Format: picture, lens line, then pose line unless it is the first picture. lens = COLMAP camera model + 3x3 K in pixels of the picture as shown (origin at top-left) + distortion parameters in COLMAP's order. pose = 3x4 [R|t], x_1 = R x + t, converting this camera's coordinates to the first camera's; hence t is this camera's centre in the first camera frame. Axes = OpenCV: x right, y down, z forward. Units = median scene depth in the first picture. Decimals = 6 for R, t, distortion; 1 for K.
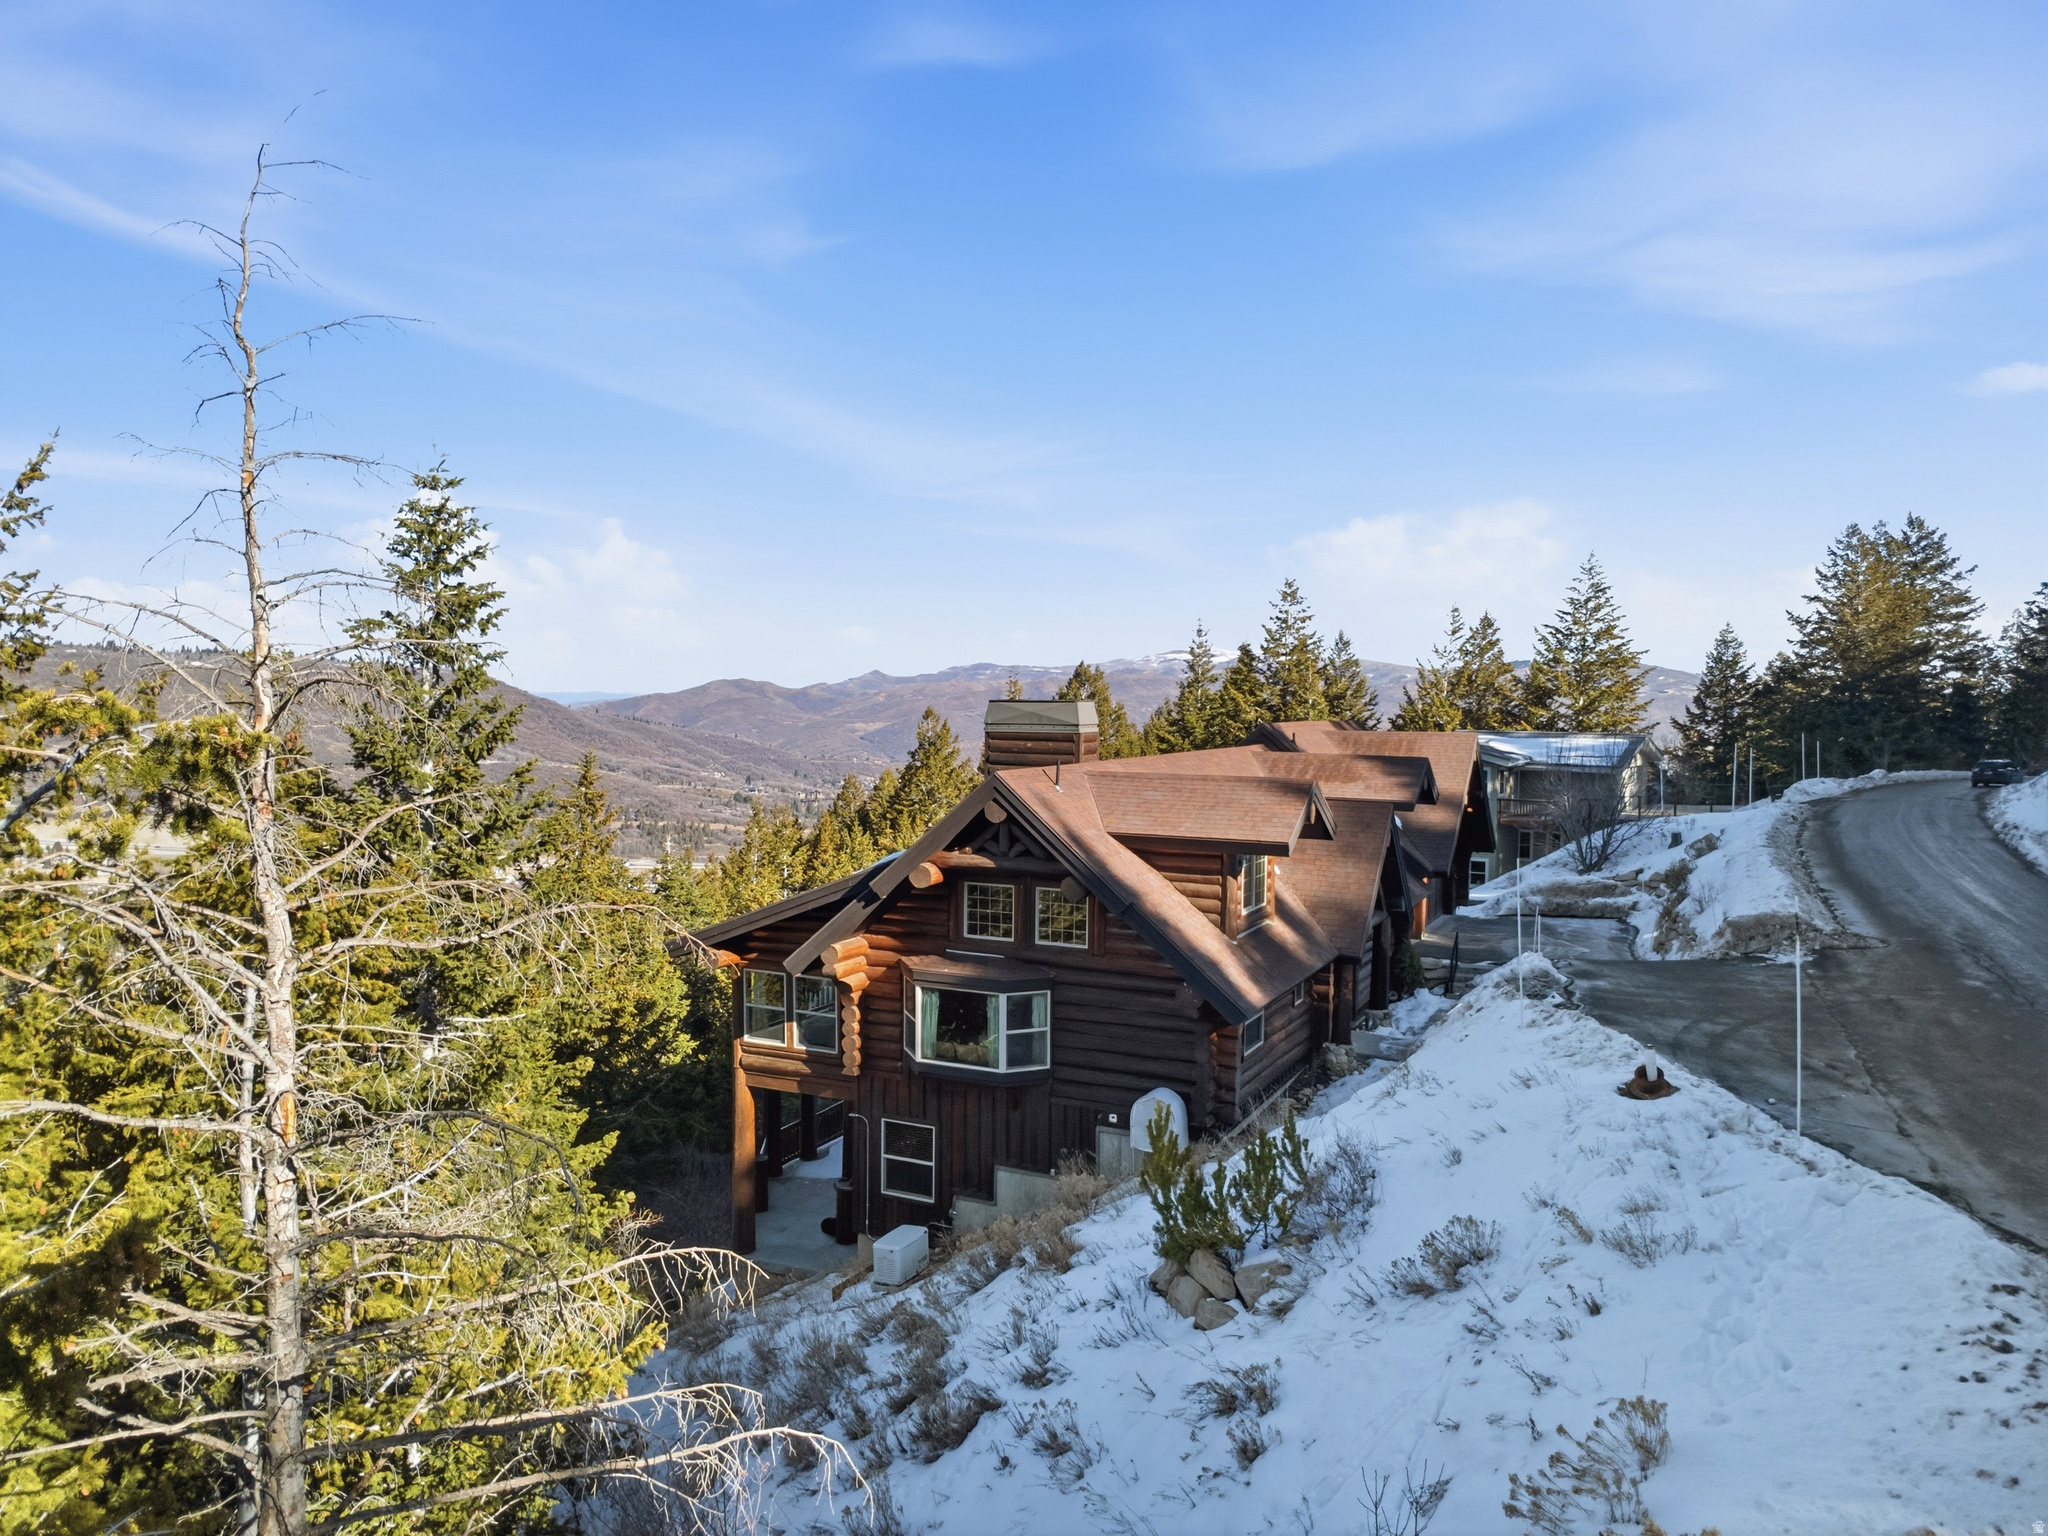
lens RADIAL K [[1435.7, 0, 1016.0], [0, 1435.7, 767.9], [0, 0, 1]] dist [0.008152, -0.002995]
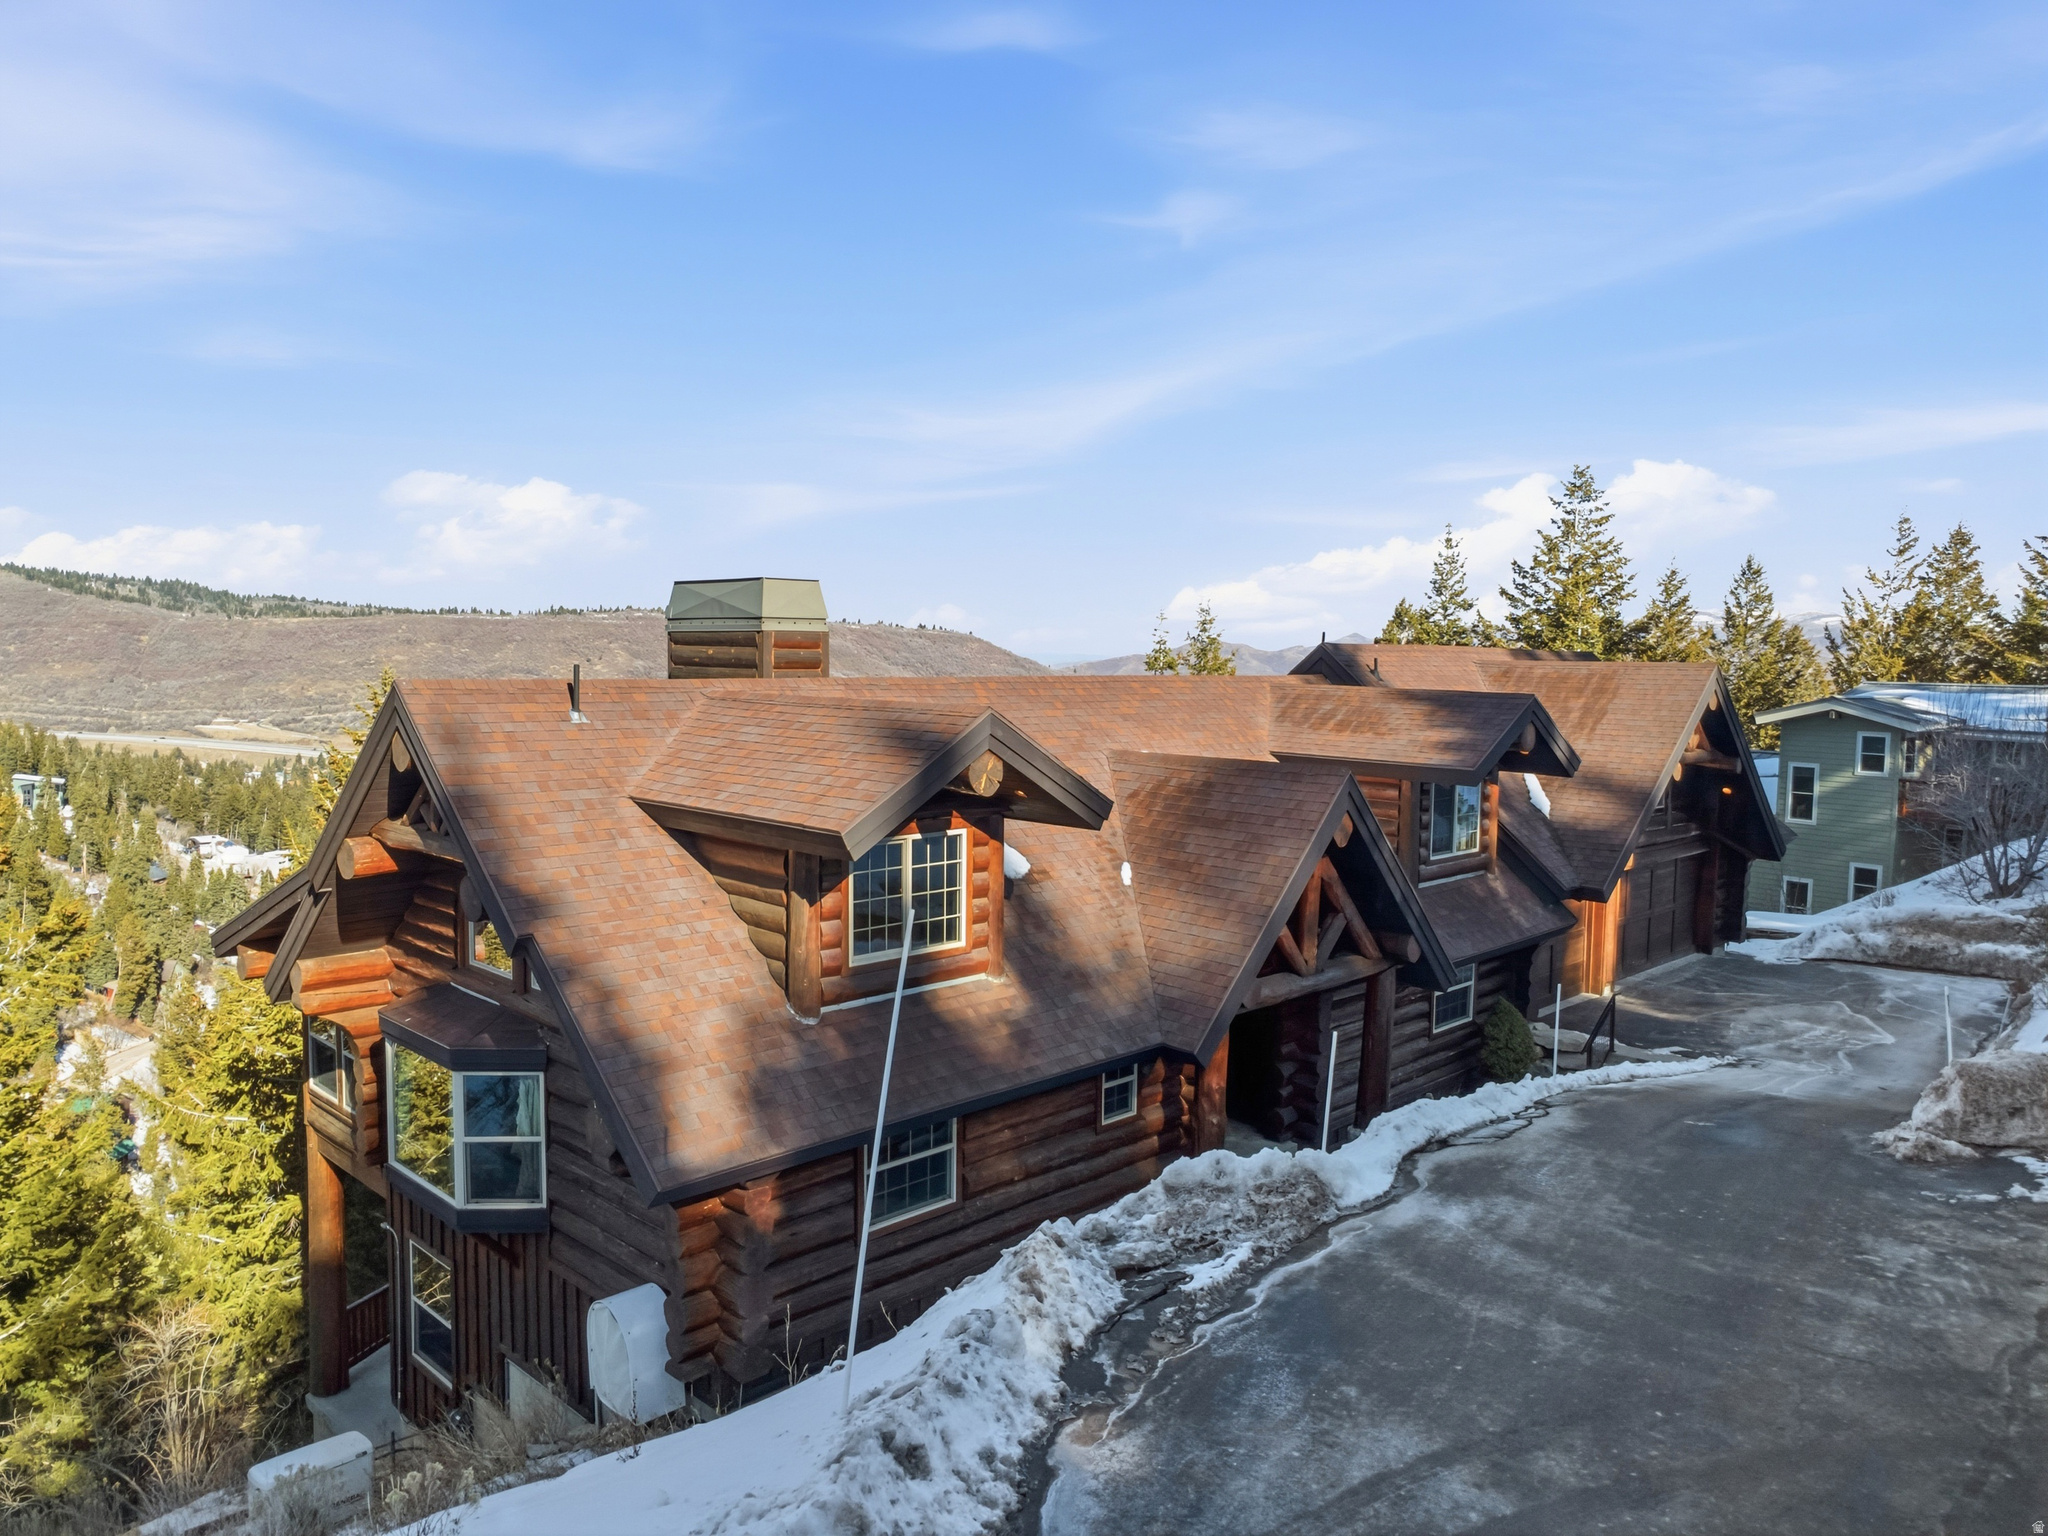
lens RADIAL K [[1435.7, 0, 1028.4], [0, 1435.7, 761.4], [0, 0, 1]] dist [0.008152, -0.002995]
pose [[0.948073, 0.030385, -0.316597, 0.207062], [-0.023717, 0.999409, 0.024895, 0.007495], [0.317166, -0.016093, 0.948233, 0.285916]]
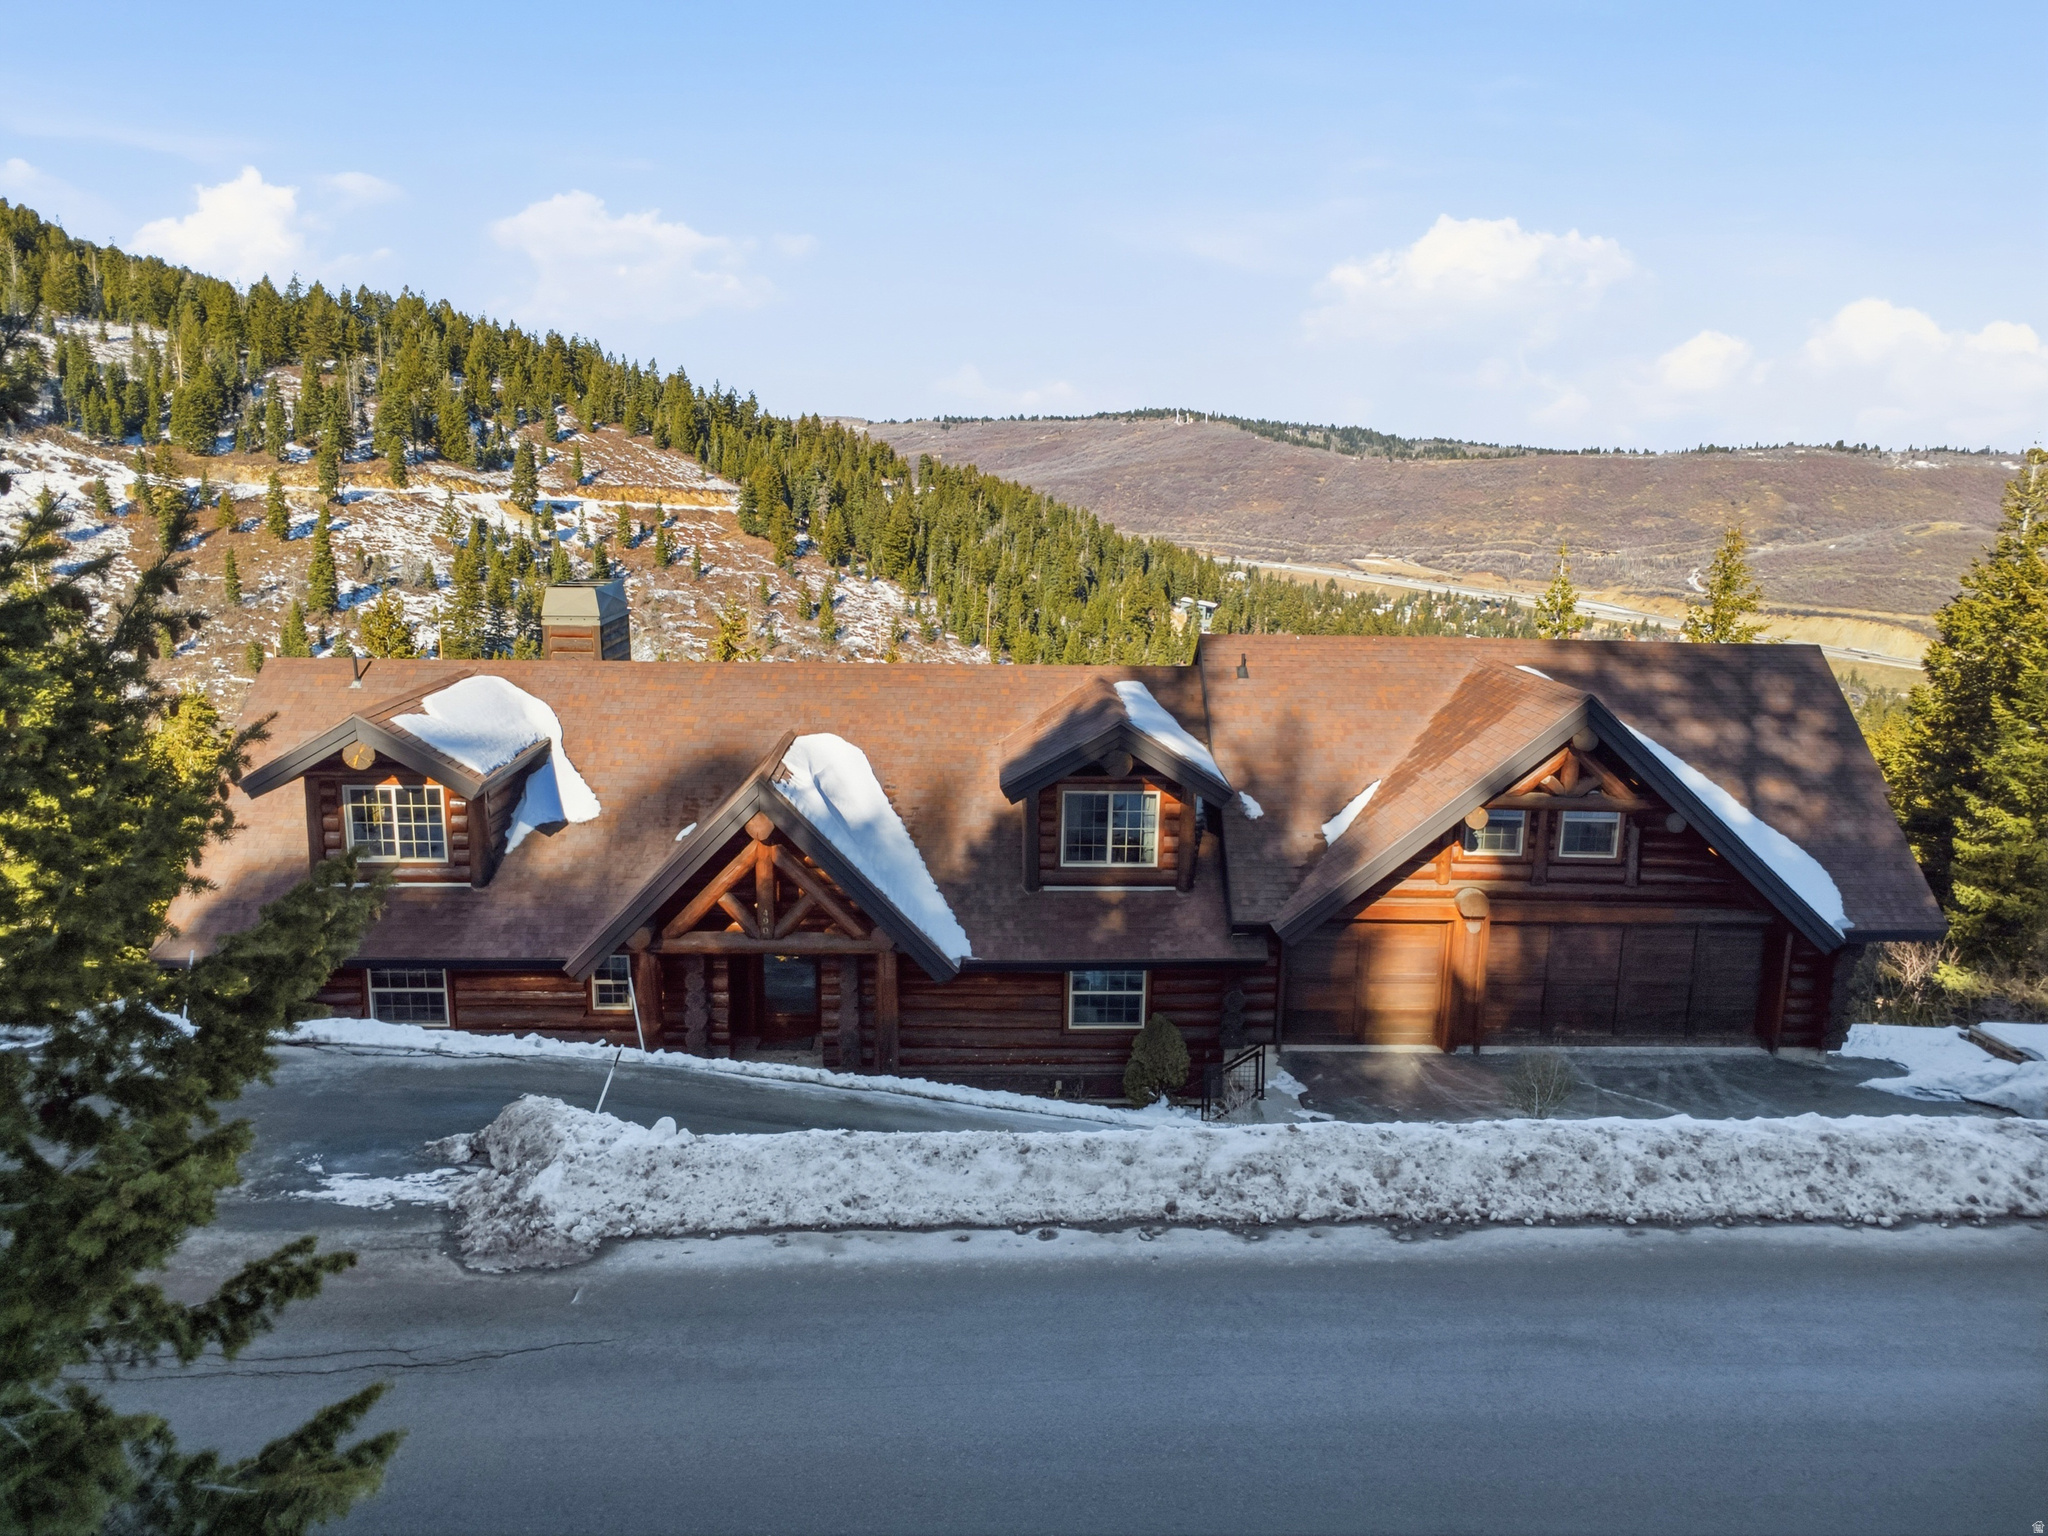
lens RADIAL K [[1435.7, 0, 1027.4], [0, 1435.7, 759.0], [0, 0, 1]] dist [0.008152, -0.002995]
pose [[0.472330, 0.171540, -0.864568, 0.550266], [-0.057615, 0.984790, 0.163918, -0.058366], [0.879537, -0.027611, 0.475030, 0.501258]]
